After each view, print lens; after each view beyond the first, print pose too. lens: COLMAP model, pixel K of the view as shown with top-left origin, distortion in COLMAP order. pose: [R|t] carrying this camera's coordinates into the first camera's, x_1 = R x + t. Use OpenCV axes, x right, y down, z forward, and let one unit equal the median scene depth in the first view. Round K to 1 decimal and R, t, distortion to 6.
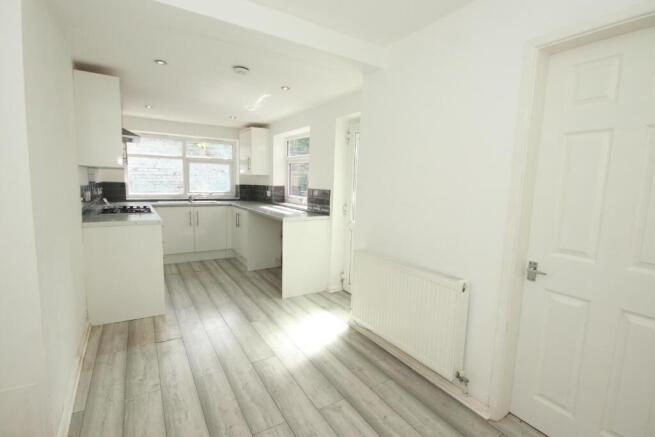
lens RADIAL K [[316.2, 0, 328.1], [0, 316.2, 220.1], [0, 0, 1]] dist [0.000553, -0.000482]
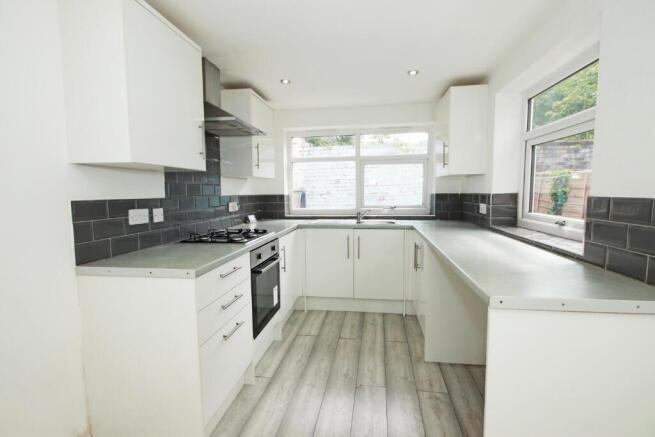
lens RADIAL K [[316.2, 0, 325.8], [0, 316.2, 223.9], [0, 0, 1]] dist [0.000553, -0.000482]
pose [[0.762438, 0.031770, -0.646280, -0.047266], [-0.048430, 0.998794, -0.008035, -0.042172], [0.645246, 0.037425, 0.763058, 0.442361]]
